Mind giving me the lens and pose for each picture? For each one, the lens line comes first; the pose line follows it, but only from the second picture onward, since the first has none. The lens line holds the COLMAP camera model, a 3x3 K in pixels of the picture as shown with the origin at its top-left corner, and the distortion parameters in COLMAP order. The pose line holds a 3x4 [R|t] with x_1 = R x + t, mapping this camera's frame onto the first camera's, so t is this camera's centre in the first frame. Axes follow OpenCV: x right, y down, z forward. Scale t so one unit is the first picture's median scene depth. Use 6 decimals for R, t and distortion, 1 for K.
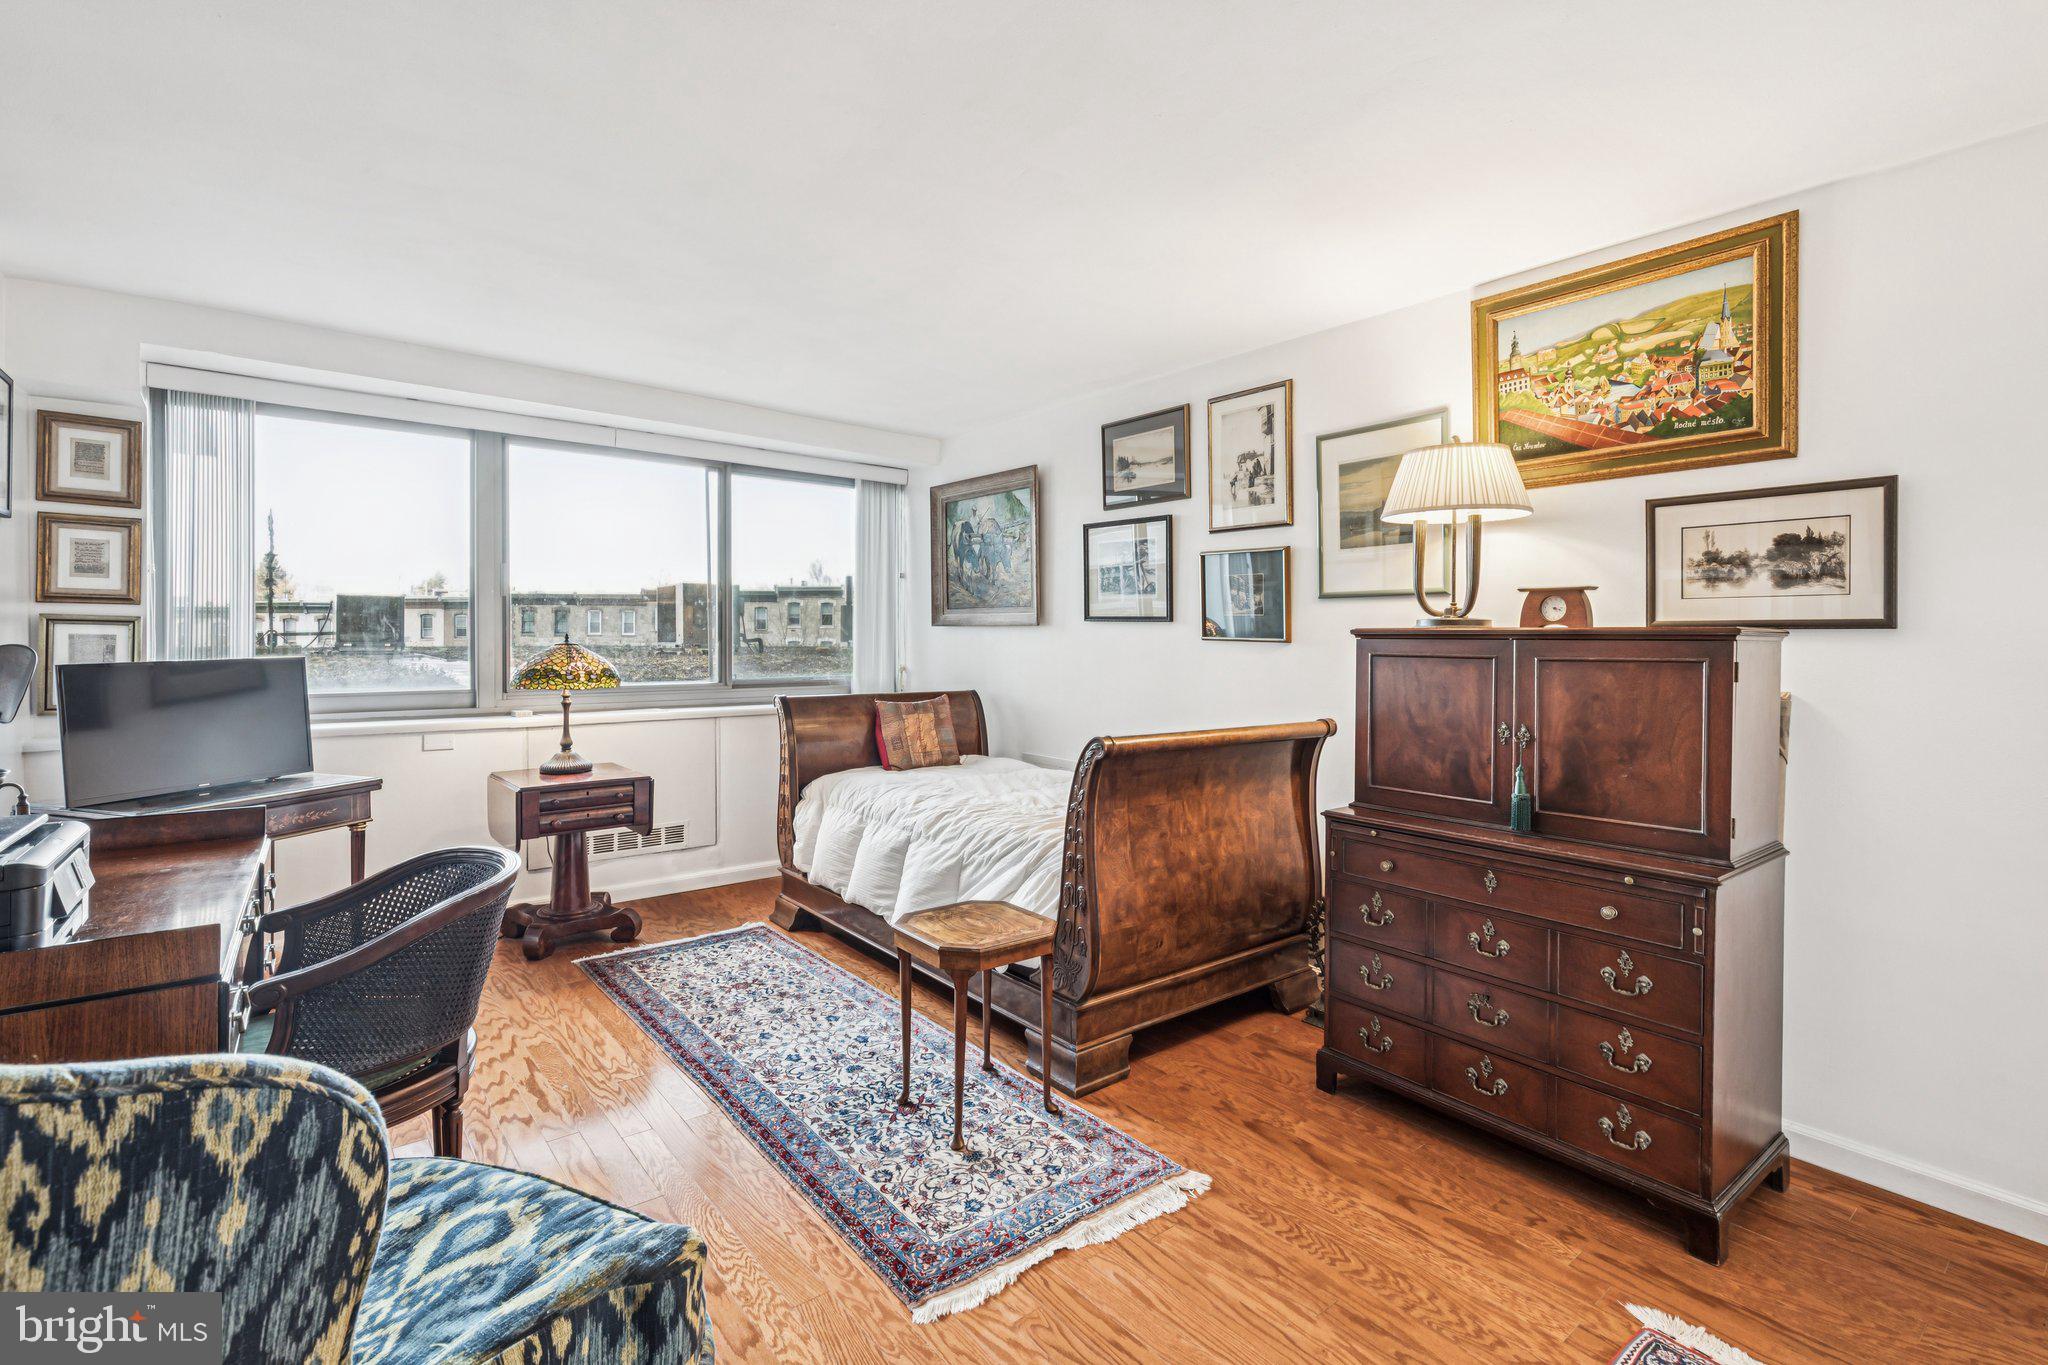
lens RADIAL K [[928.7, 0, 1037.0], [0, 928.7, 670.6], [0, 0, 1]] dist [0.000810, 0.001287]
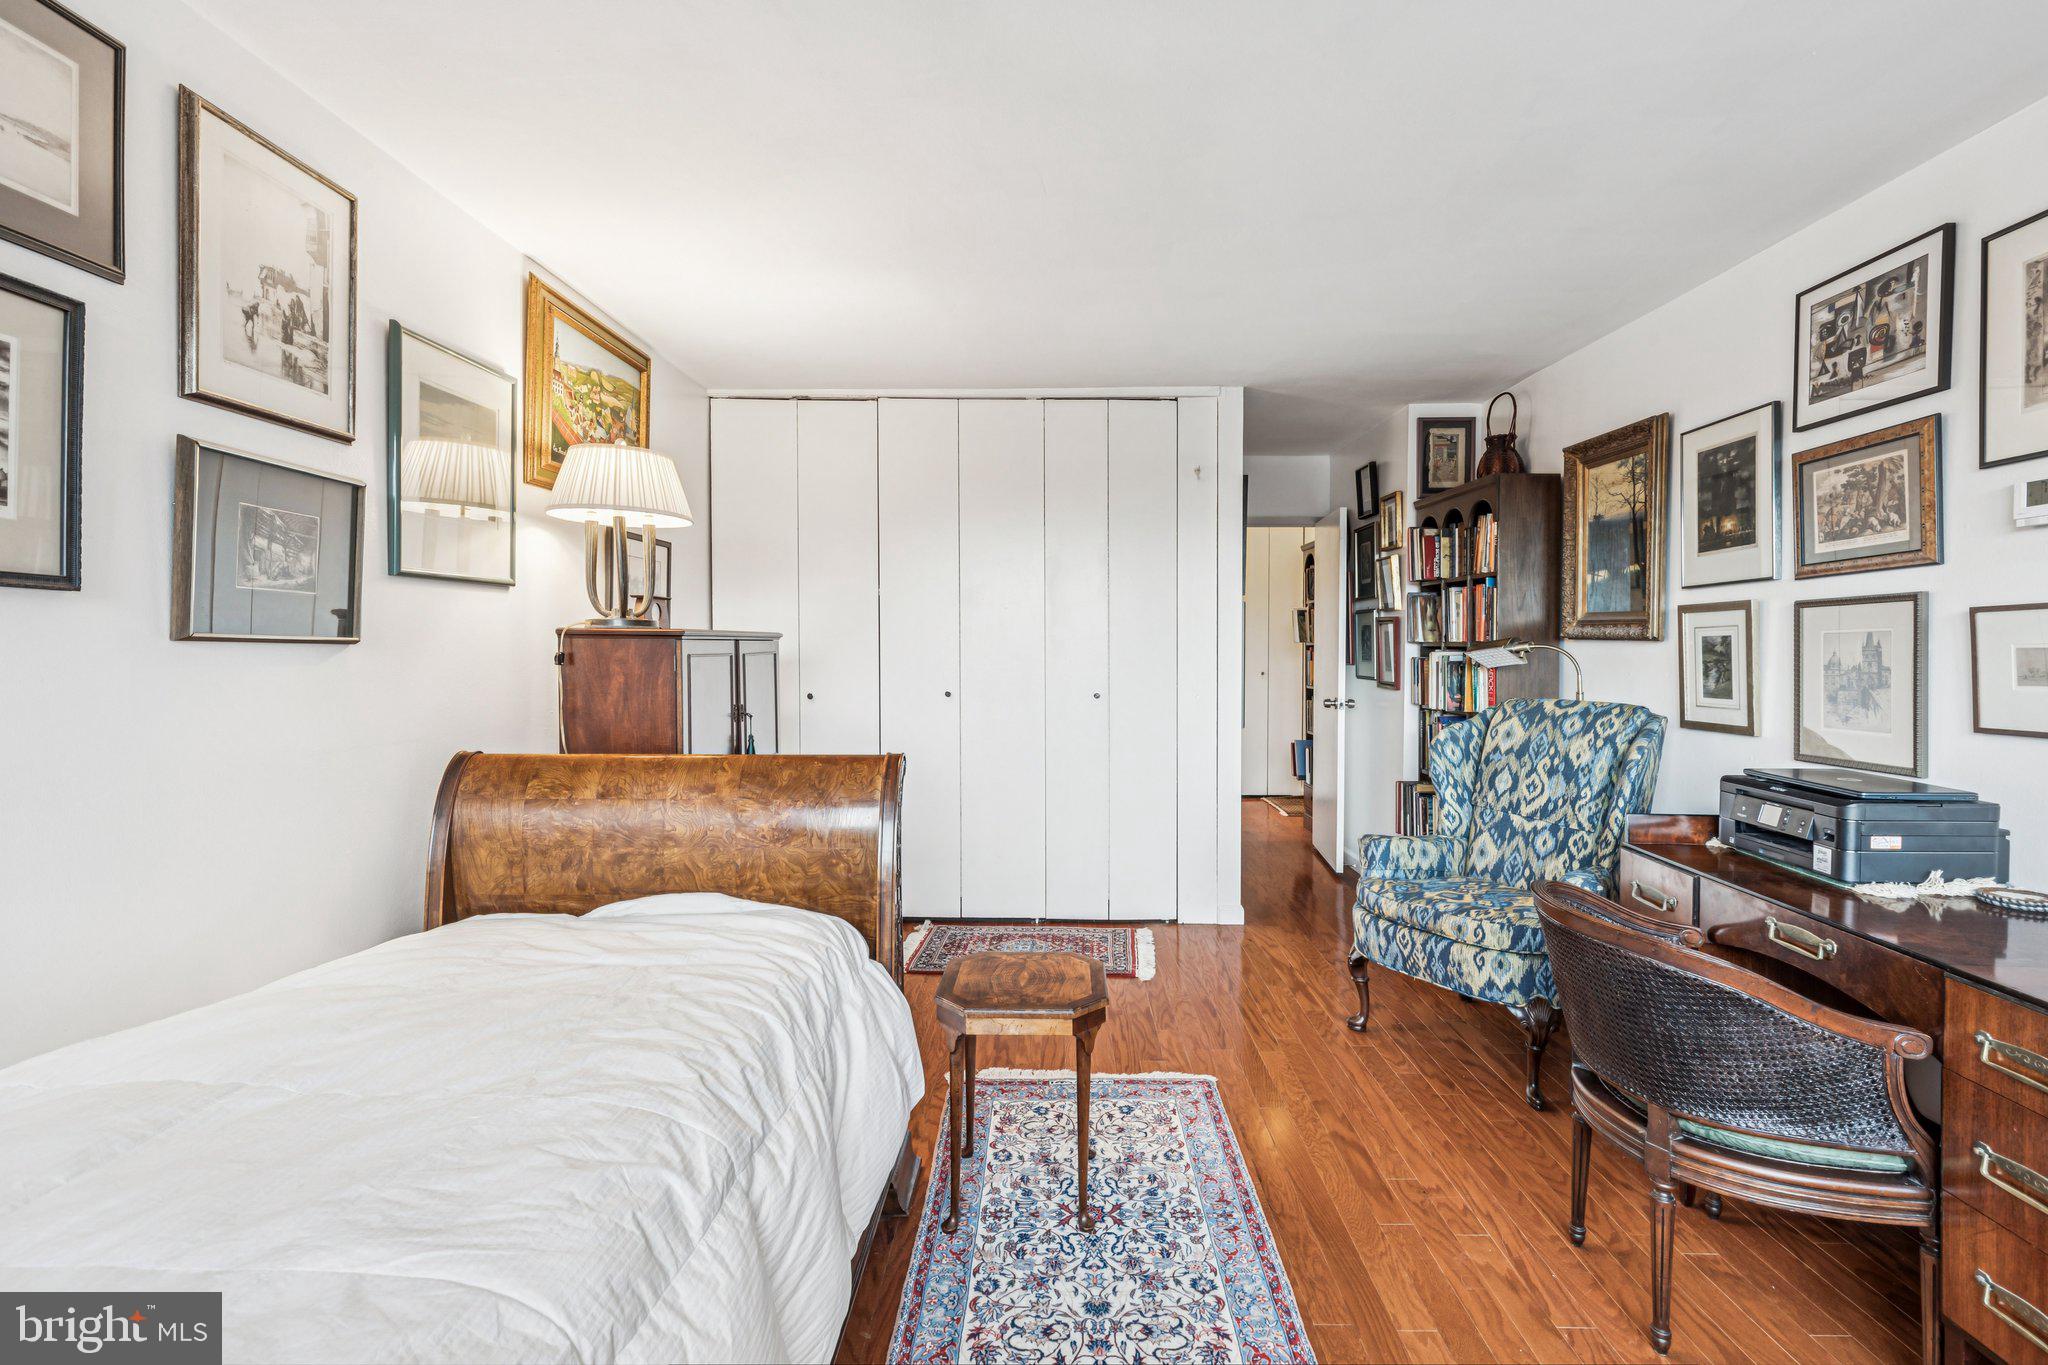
lens RADIAL K [[955.4, 0, 1059.7], [0, 955.4, 624.0], [0, 0, 1]] dist [0.005415, 0.000465]
pose [[-0.777674, 0.000823, 0.628667, -0.655776], [0.007271, 0.999944, 0.007686, -0.058941], [-0.628625, 0.010549, -0.777637, 1.681710]]
